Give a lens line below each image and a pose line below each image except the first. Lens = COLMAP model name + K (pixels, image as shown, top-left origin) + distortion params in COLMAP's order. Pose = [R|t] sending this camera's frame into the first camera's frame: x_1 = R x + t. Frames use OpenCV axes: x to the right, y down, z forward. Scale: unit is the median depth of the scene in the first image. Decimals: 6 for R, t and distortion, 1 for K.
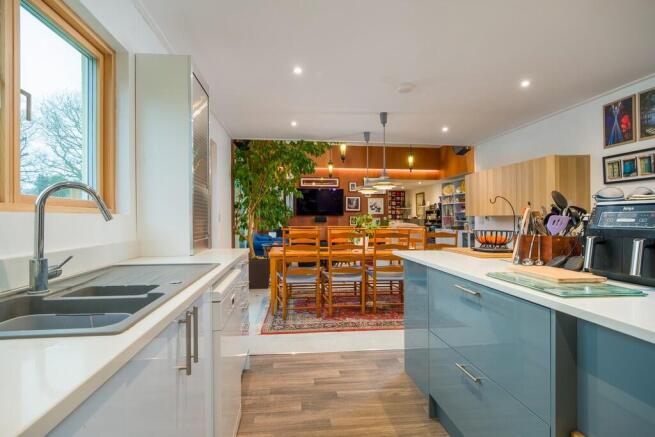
lens RADIAL K [[345.7, 0, 328.7], [0, 345.7, 212.6], [0, 0, 1]] dist [0.007494, 0.000683]
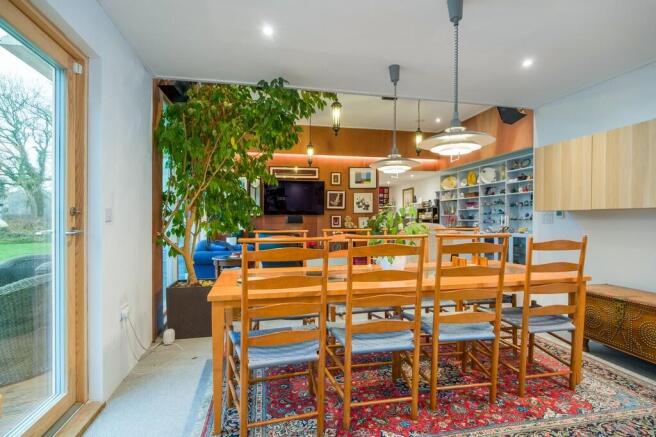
lens RADIAL K [[346.2, 0, 340.9], [0, 346.2, 193.6], [0, 0, 1]] dist [0.007494, 0.000683]
pose [[0.991166, 0.001499, 0.132621, -0.036712], [0.006149, 0.998342, -0.057235, 0.008839], [-0.132487, 0.057545, 0.989513, 0.294866]]
